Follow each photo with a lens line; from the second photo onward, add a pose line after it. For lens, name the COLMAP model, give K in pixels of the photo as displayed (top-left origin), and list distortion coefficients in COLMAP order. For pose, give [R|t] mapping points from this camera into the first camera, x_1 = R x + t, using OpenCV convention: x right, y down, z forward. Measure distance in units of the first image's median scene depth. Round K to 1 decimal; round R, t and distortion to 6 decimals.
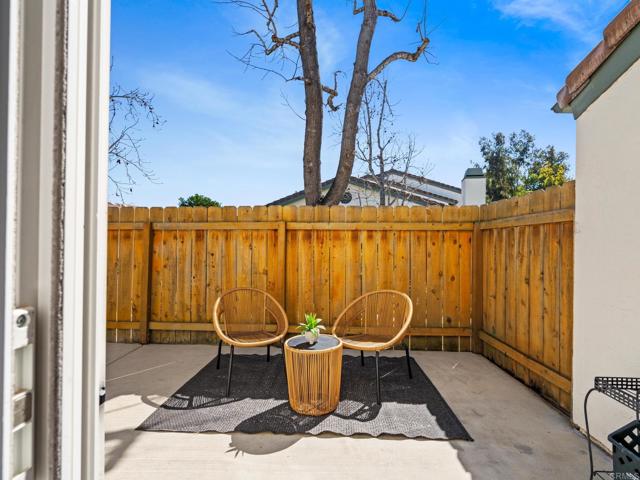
lens RADIAL K [[325.9, 0, 320.6], [0, 325.9, 238.3], [0, 0, 1]] dist [-0.012523, 0.002717]
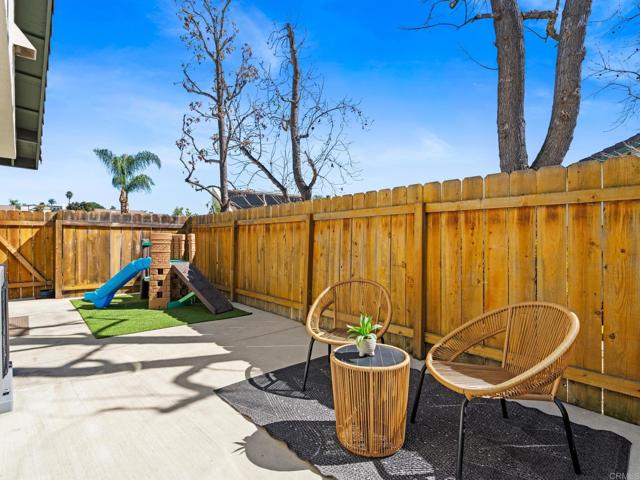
lens RADIAL K [[325.9, 0, 314.2], [0, 325.9, 237.9], [0, 0, 1]] dist [-0.012523, 0.002717]
pose [[0.704354, -0.005257, -0.709830, 0.266612], [0.008393, 0.999964, 0.000922, 0.031659], [0.709799, -0.006607, 0.704373, 0.246389]]
